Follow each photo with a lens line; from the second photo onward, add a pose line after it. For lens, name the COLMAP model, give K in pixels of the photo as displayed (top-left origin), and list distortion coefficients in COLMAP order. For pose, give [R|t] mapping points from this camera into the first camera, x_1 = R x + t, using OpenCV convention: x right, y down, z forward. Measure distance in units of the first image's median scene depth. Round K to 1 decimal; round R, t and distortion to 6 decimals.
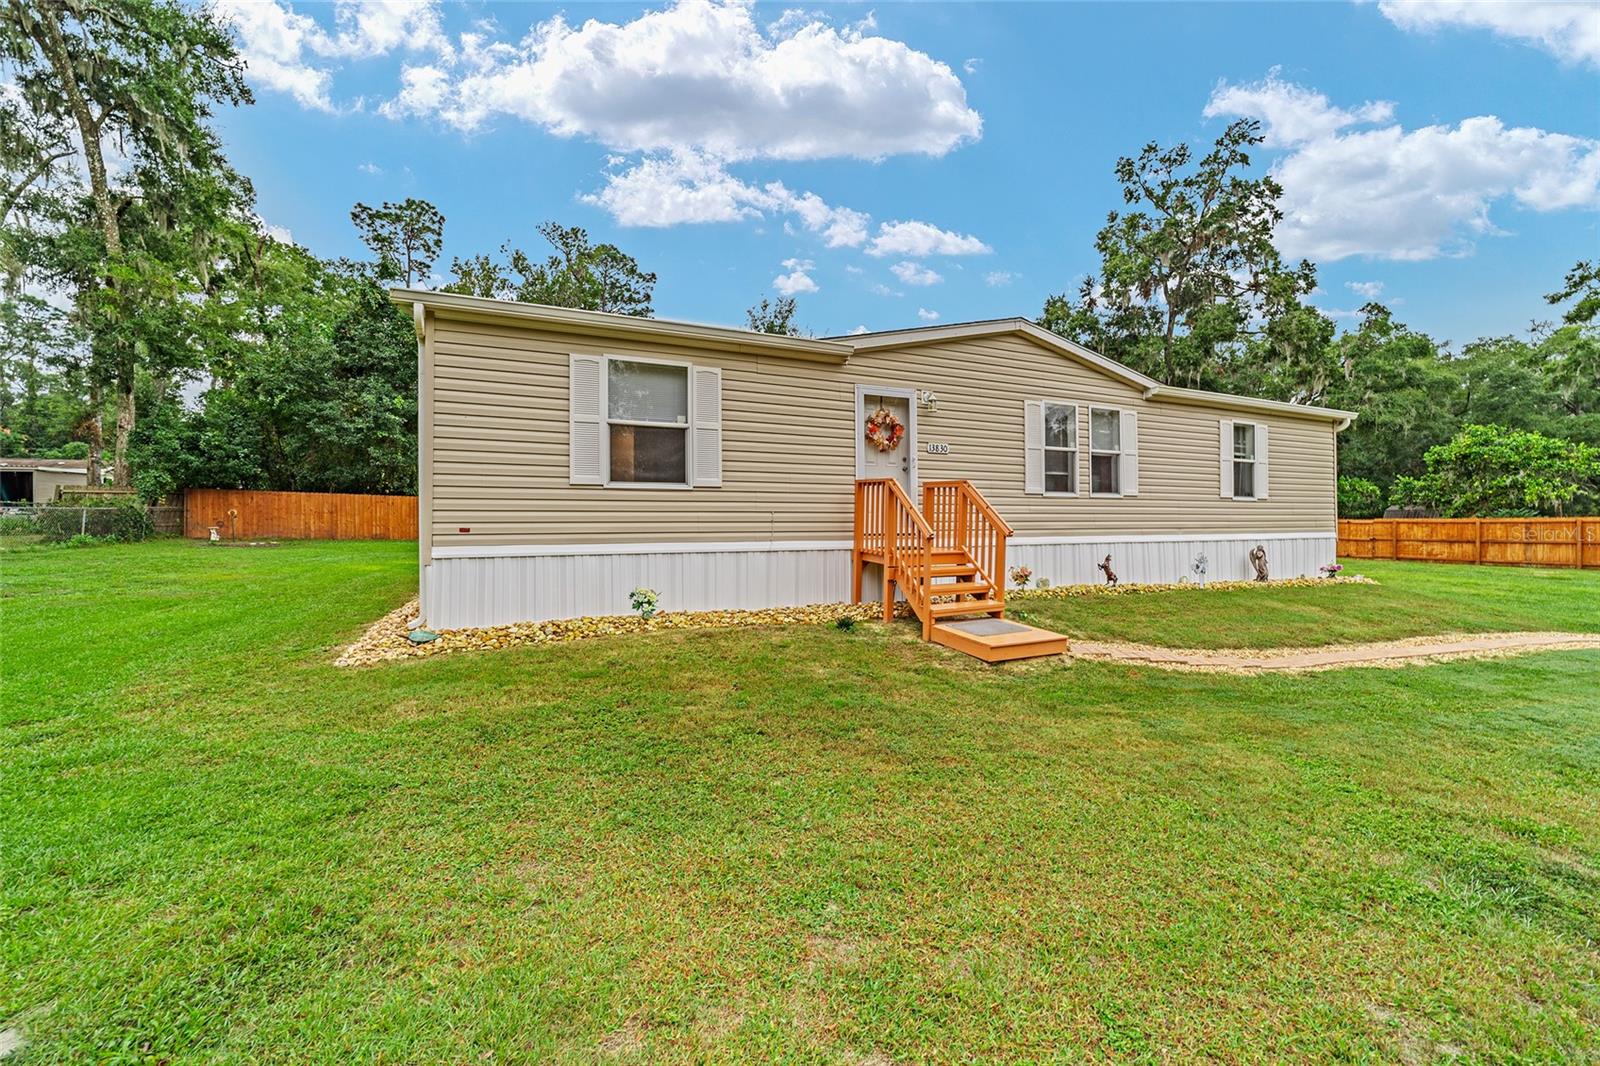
lens RADIAL K [[610.4, 0, 796.9], [0, 610.4, 530.6], [0, 0, 1]] dist [-0.017006, 0.008135]
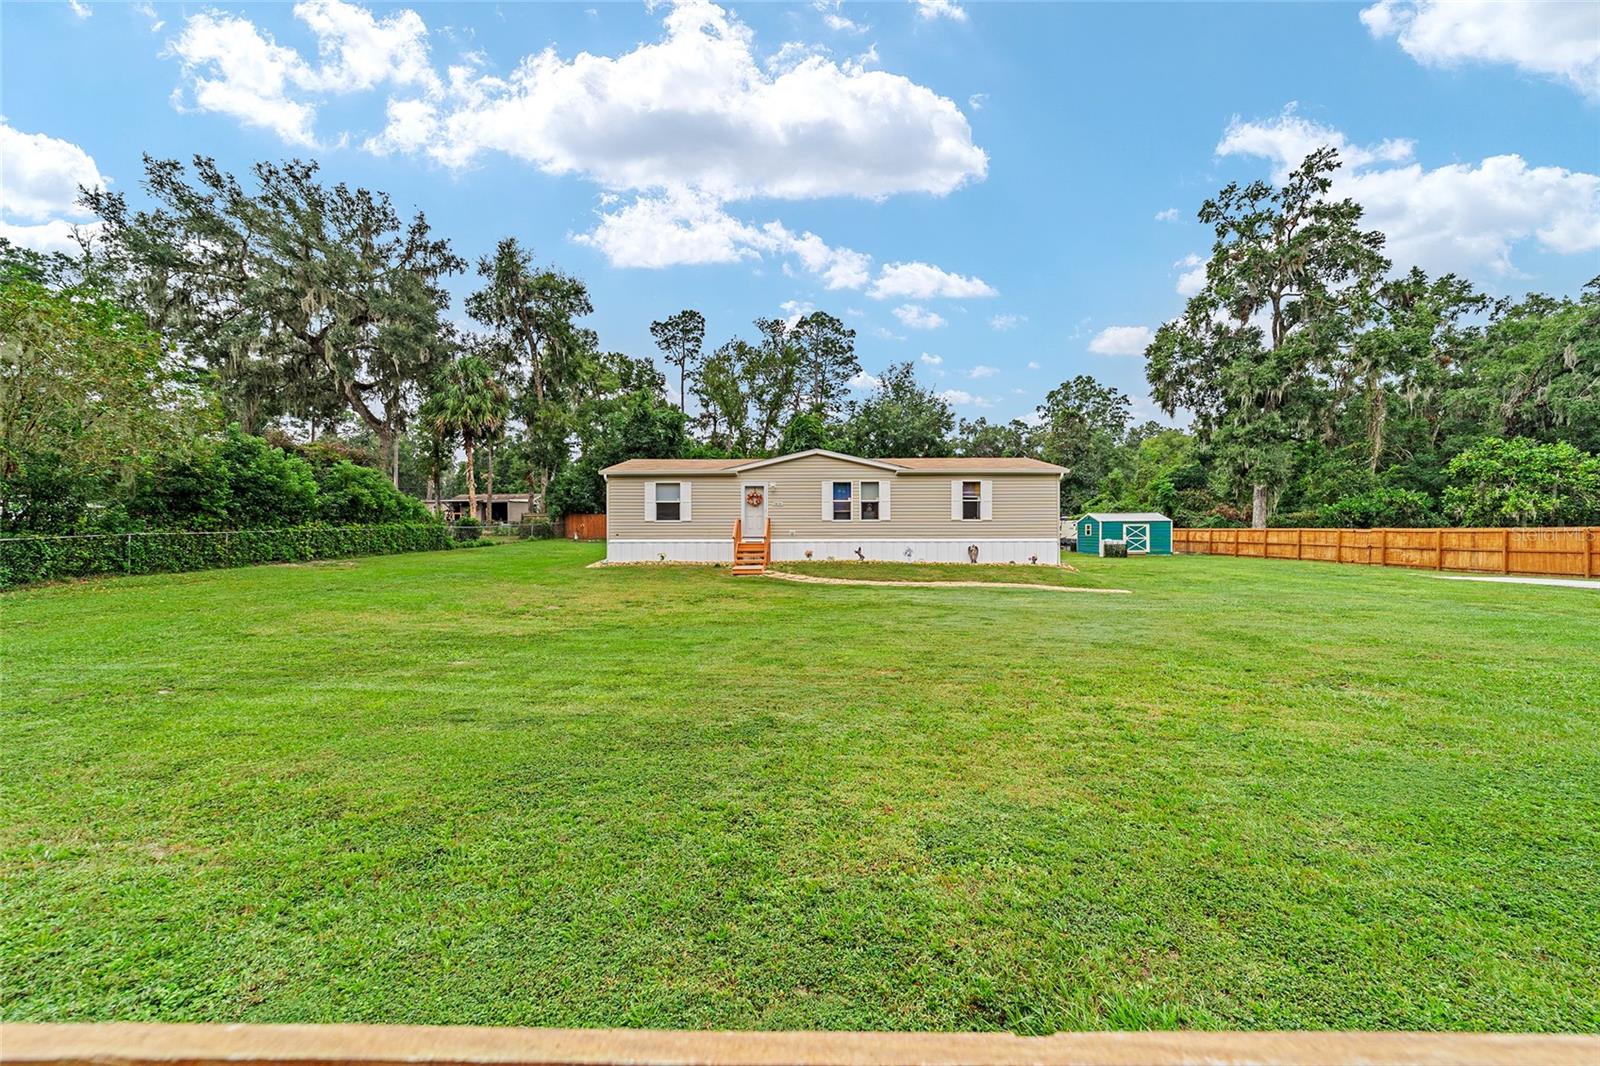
lens RADIAL K [[610.4, 0, 796.9], [0, 610.4, 530.6], [0, 0, 1]] dist [-0.017006, 0.008135]
pose [[0.905491, 0.001650, -0.424362, 0.549949], [-0.005468, 0.999955, -0.007779, -0.001068], [0.424330, 0.009364, 0.905459, -0.511114]]
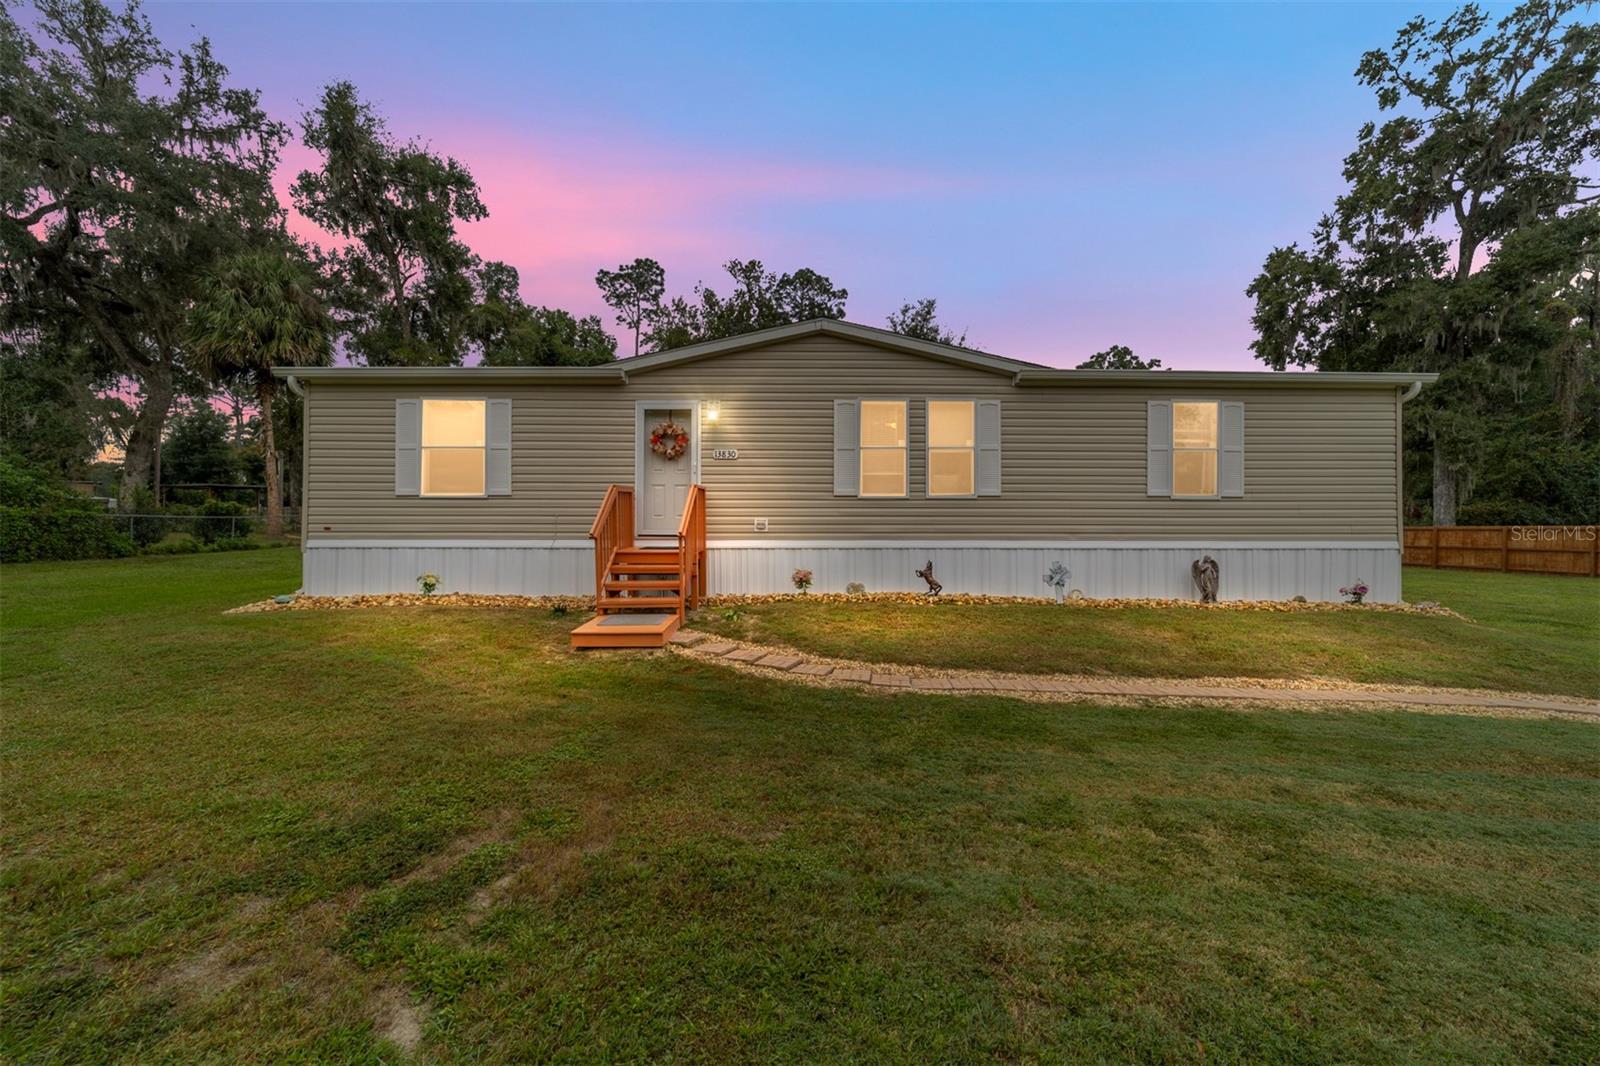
lens RADIAL K [[610.4, 0, 796.9], [0, 610.4, 530.6], [0, 0, 1]] dist [-0.017006, 0.008135]
pose [[0.919106, 0.005301, -0.393974, 0.297749], [-0.009253, 0.999924, -0.008131, 0.001402], [0.393901, 0.011119, 0.919086, 0.034067]]
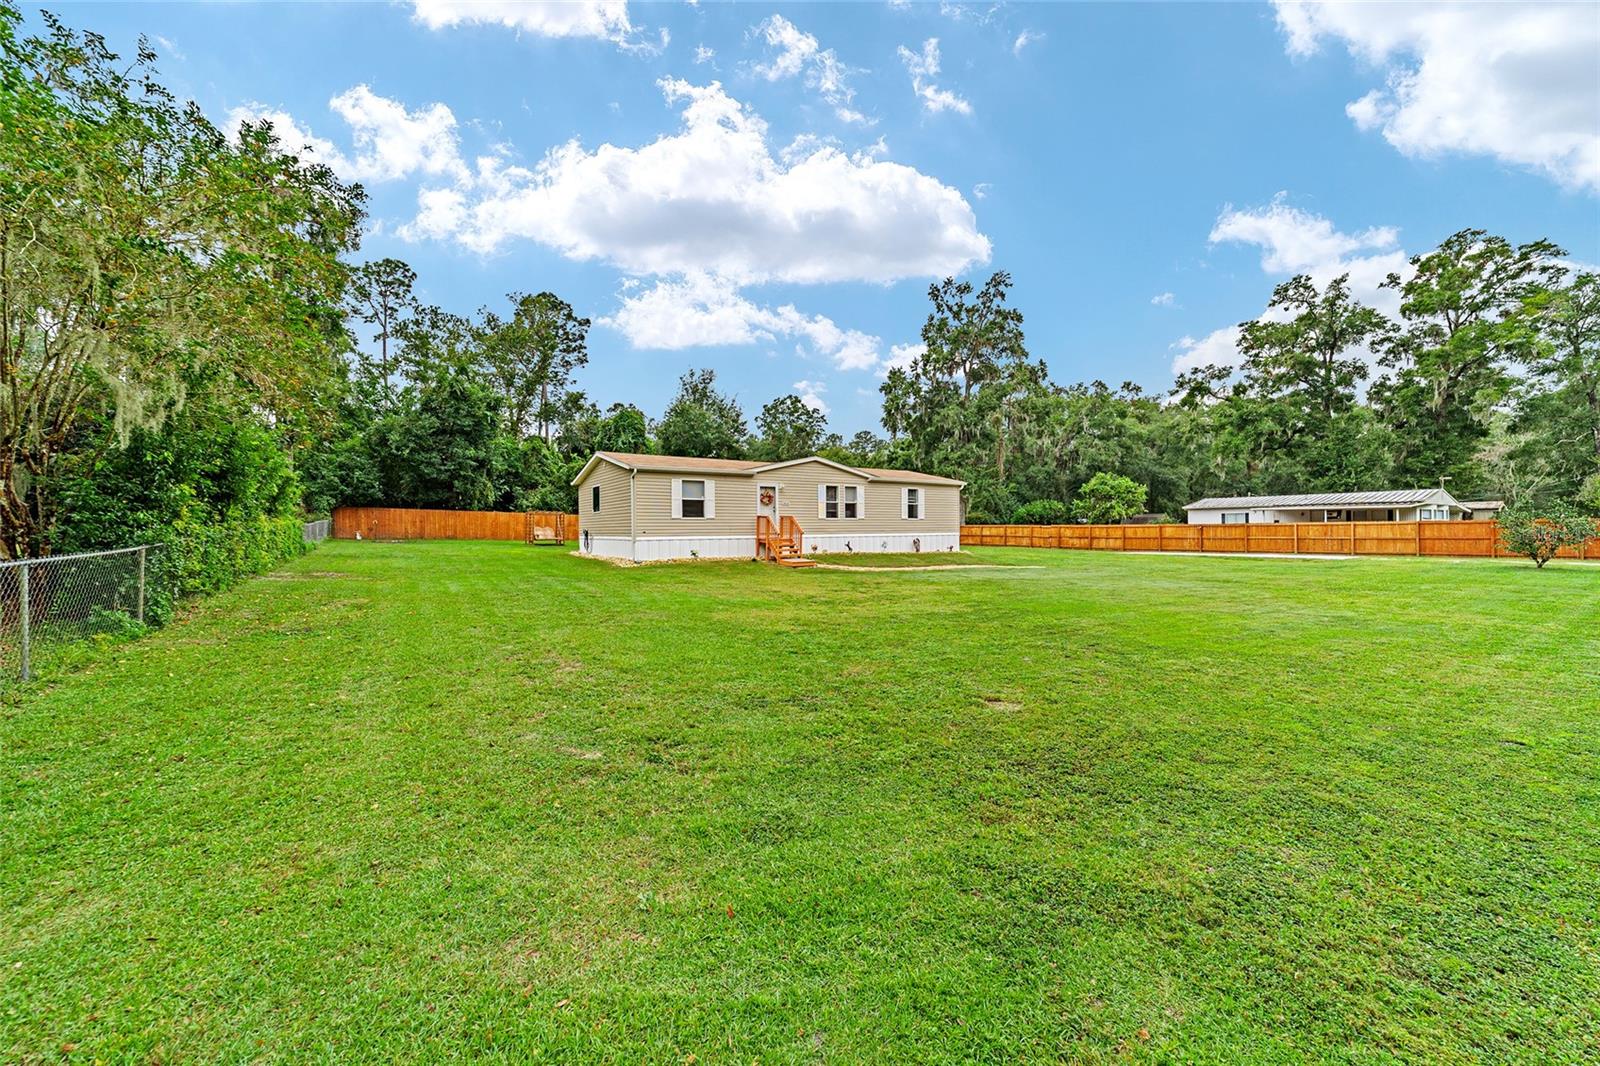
lens RADIAL K [[610.4, 0, 796.9], [0, 610.4, 530.6], [0, 0, 1]] dist [-0.017006, 0.008135]
pose [[0.986624, -0.001922, 0.163003, -0.072693], [0.002475, 0.999992, -0.003184, 0.000747], [-0.162995, 0.003545, 0.986620, -0.723516]]
